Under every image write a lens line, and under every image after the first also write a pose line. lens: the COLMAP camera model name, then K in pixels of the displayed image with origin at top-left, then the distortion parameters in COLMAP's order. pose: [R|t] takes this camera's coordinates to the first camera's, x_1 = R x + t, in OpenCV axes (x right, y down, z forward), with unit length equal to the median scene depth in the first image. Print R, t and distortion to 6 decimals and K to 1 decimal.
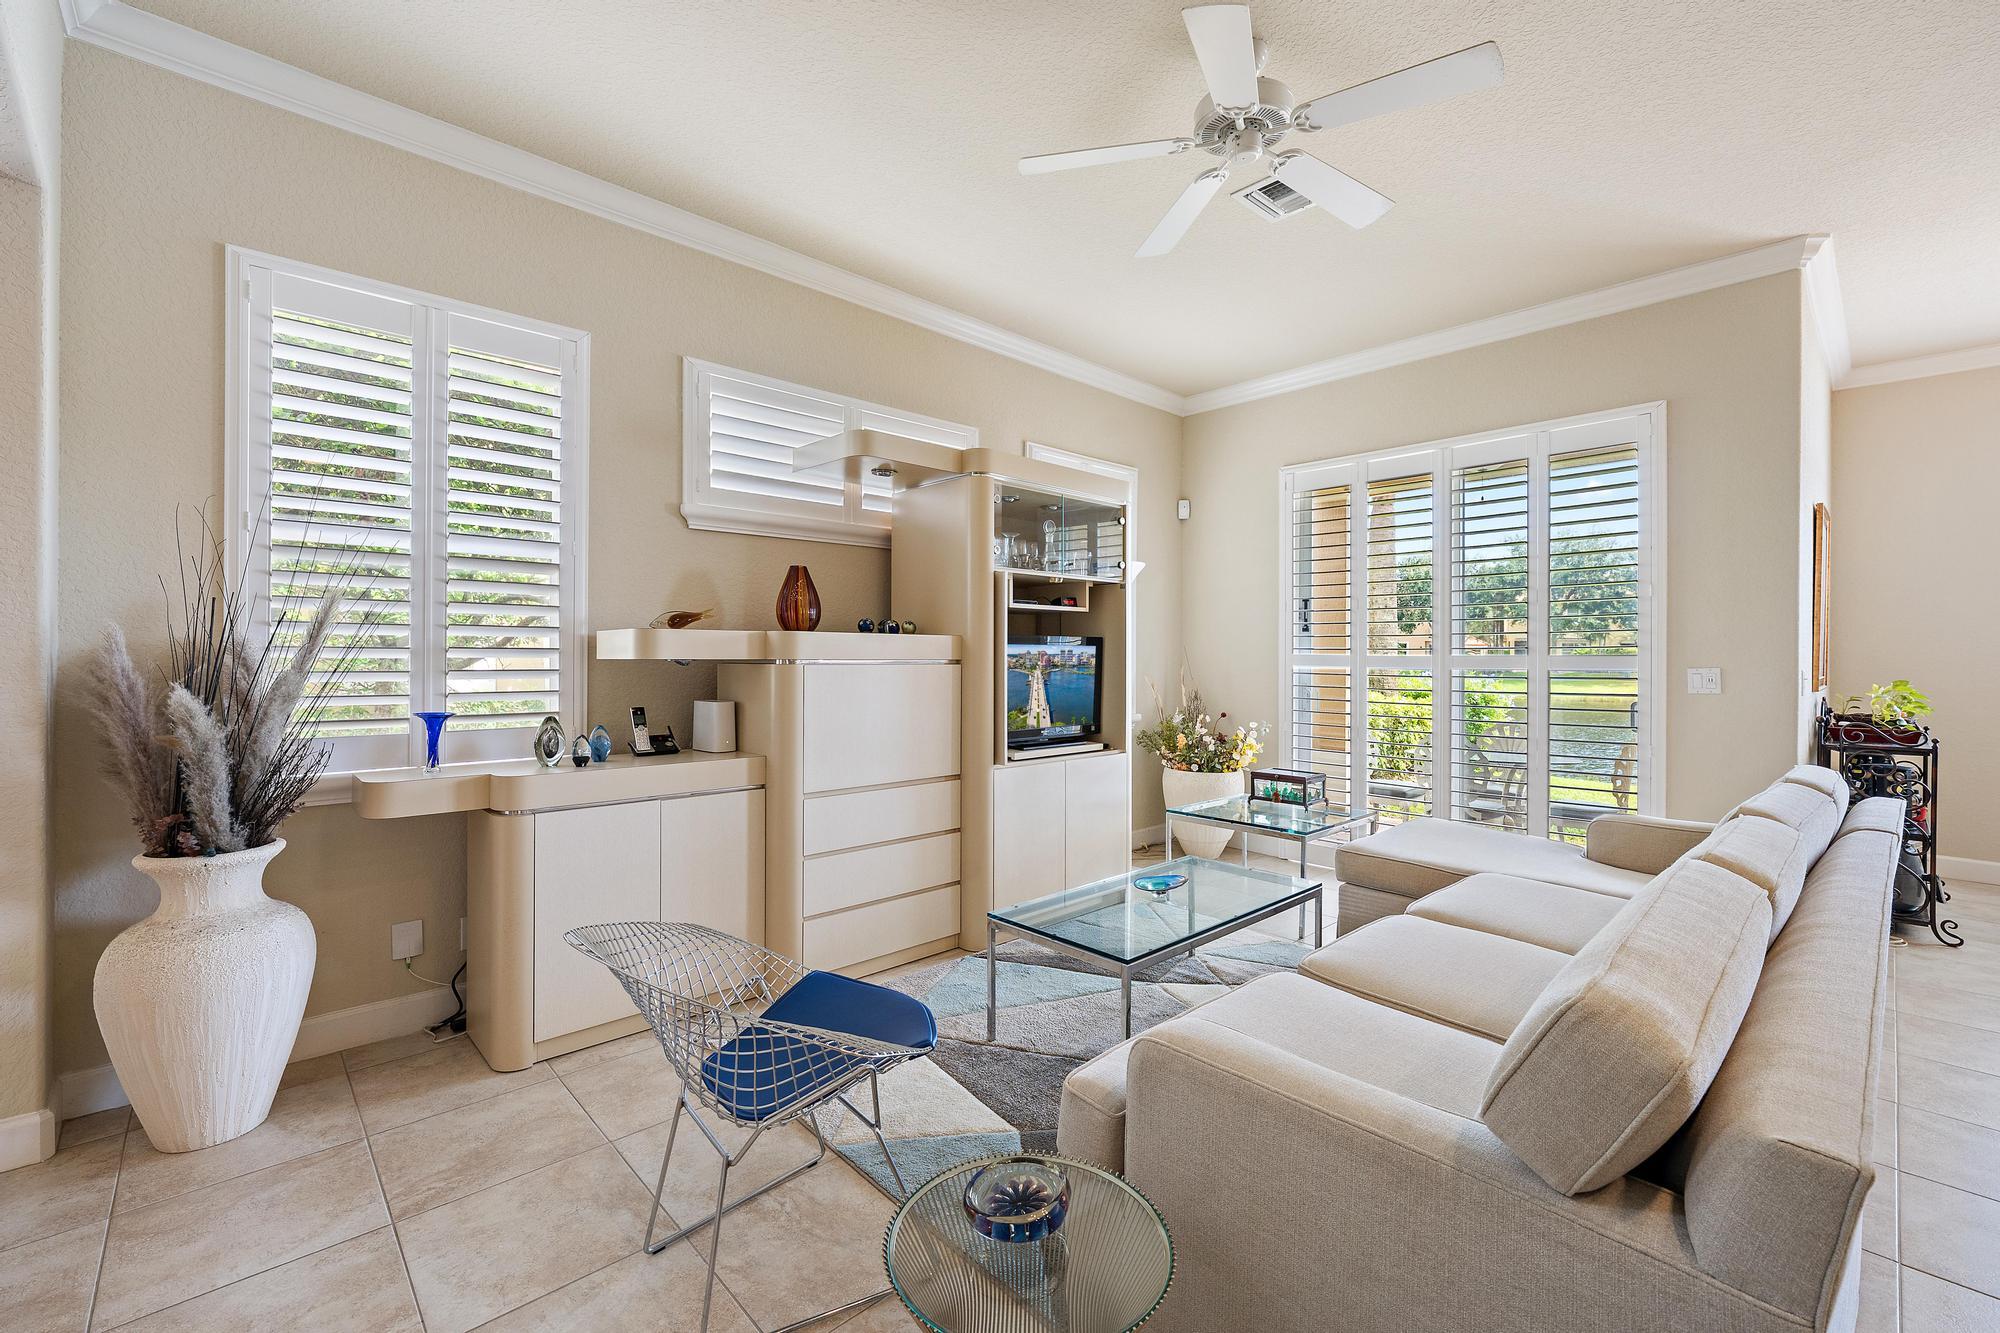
lens RADIAL K [[846.4, 0, 1001.6], [0, 846.4, 658.6], [0, 0, 1]] dist [-0.000225, -0.000114]
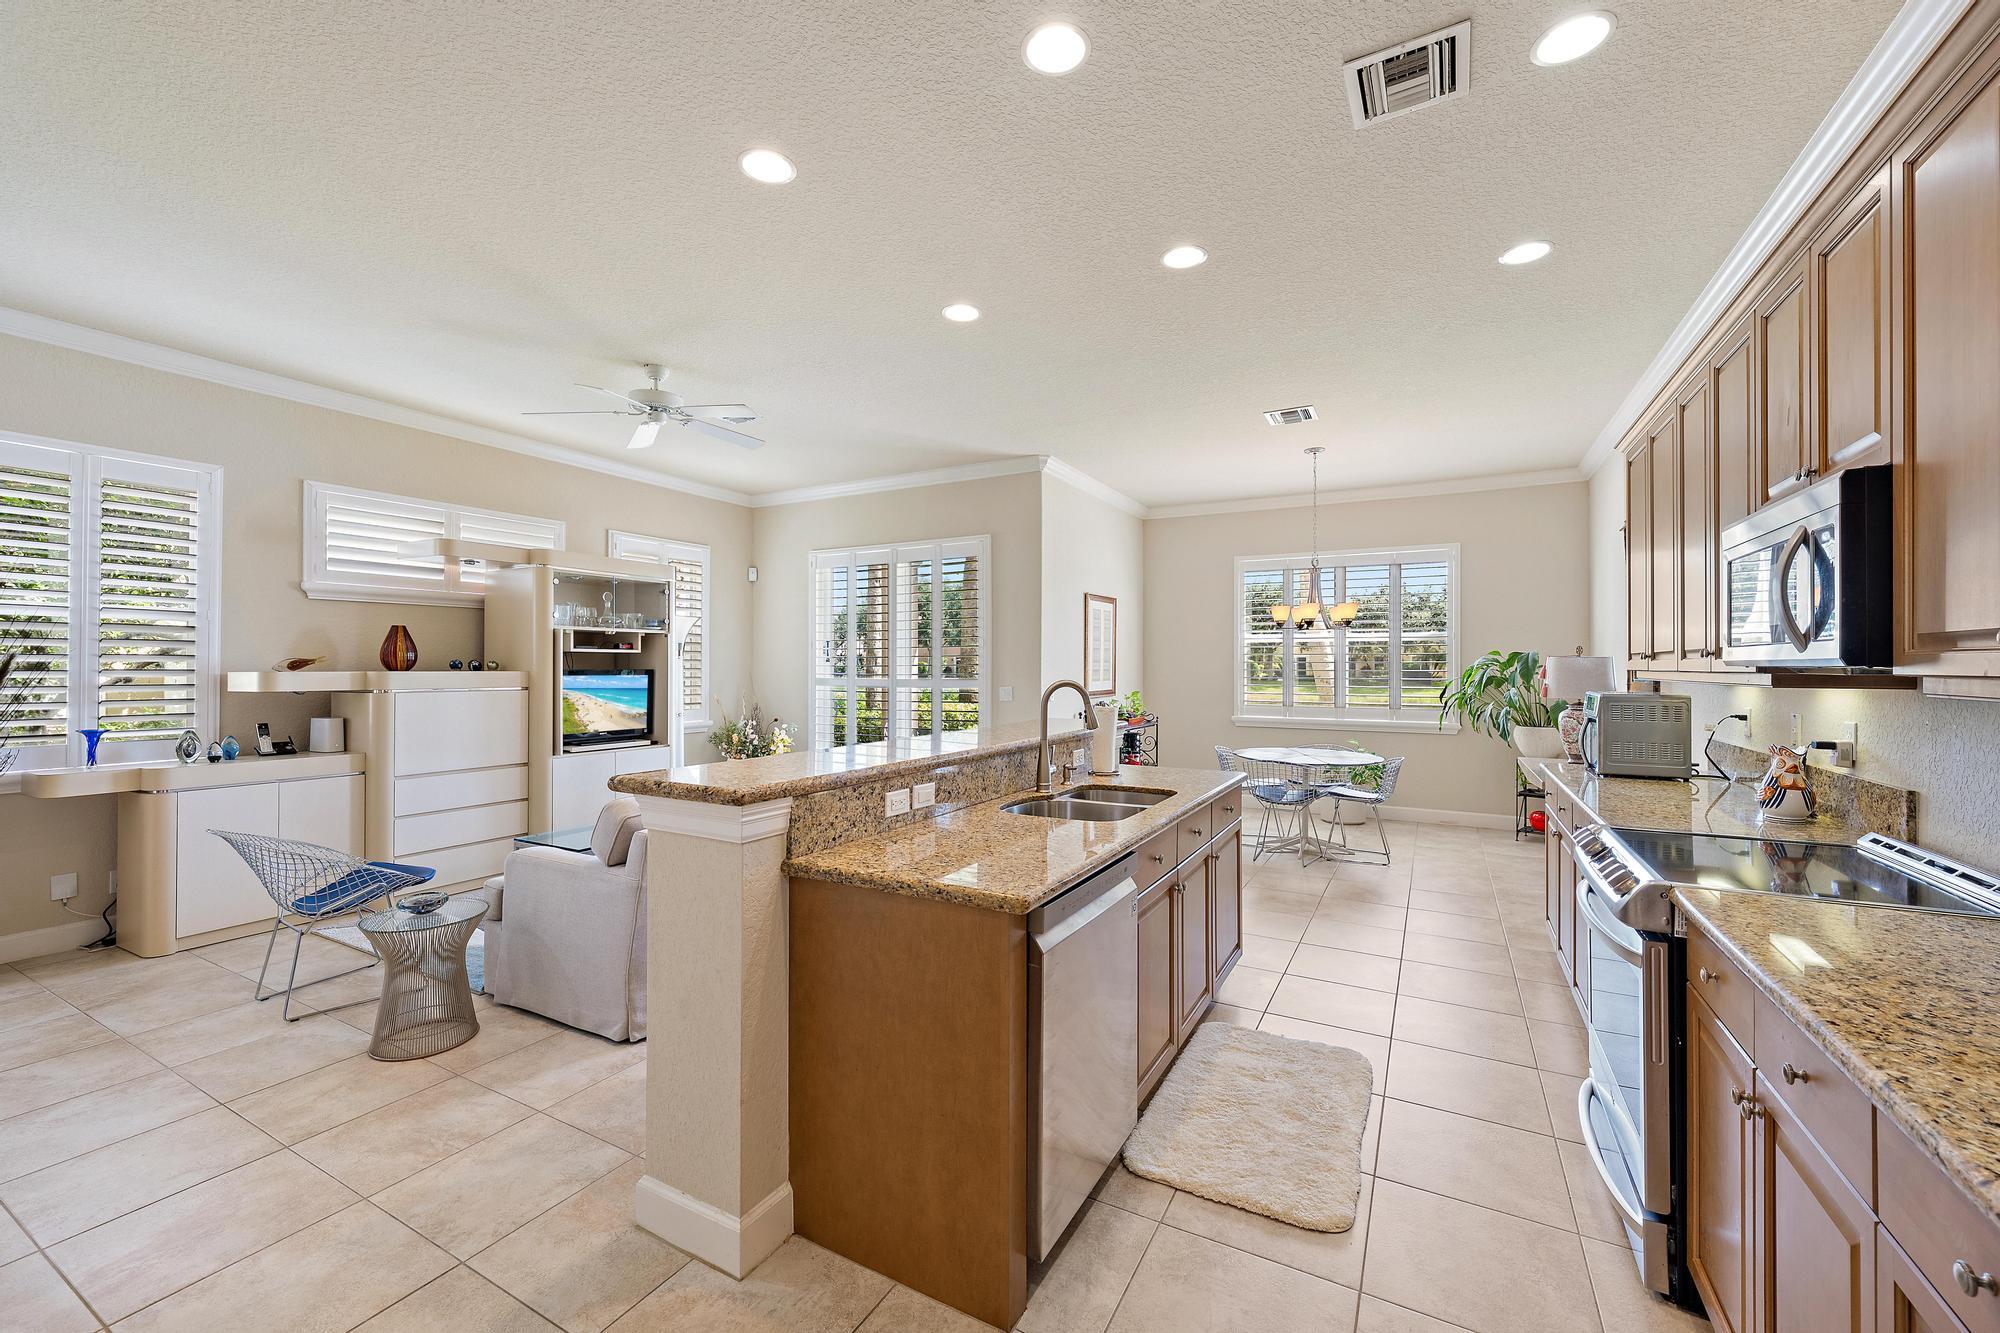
lens RADIAL K [[794.3, 0, 998.4], [0, 794.3, 663.8], [0, 0, 1]] dist [-0.002956, 0.000564]
pose [[0.948647, -0.003051, 0.316323, 0.332142], [0.006314, 0.999937, -0.009289, -0.024314], [-0.316274, 0.010809, 0.948606, -0.680292]]
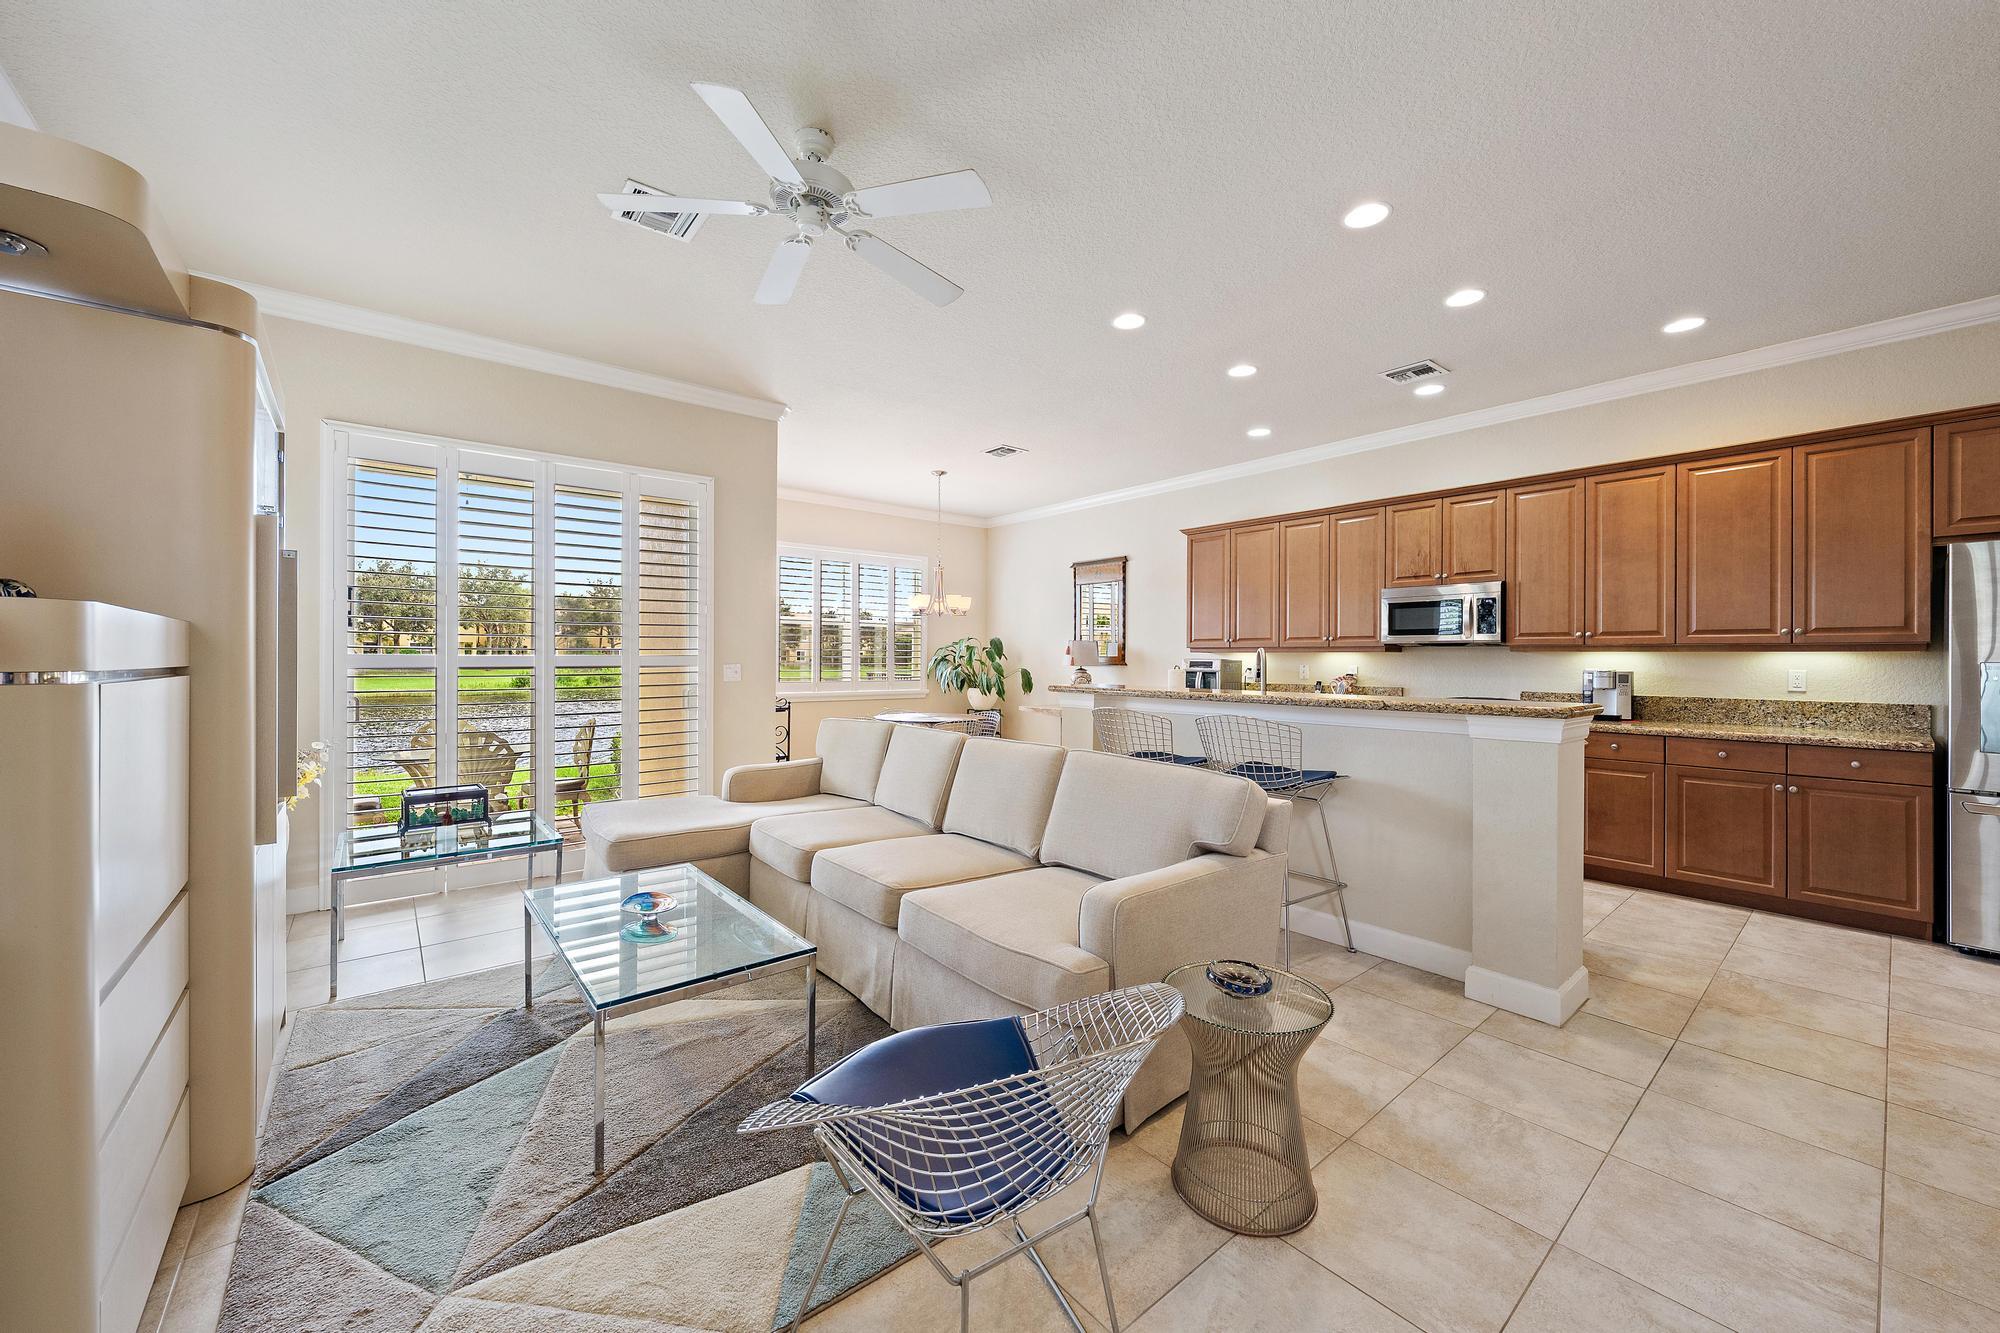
lens RADIAL K [[749.0, 0, 1012.0], [0, 749.0, 660.8], [0, 0, 1]] dist [-0.001684, -0.000038]
pose [[0.048573, -0.006960, 0.998795, -0.552530], [0.001943, 0.999974, 0.006874, -0.003401], [-0.998818, 0.001607, 0.048585, 0.515173]]
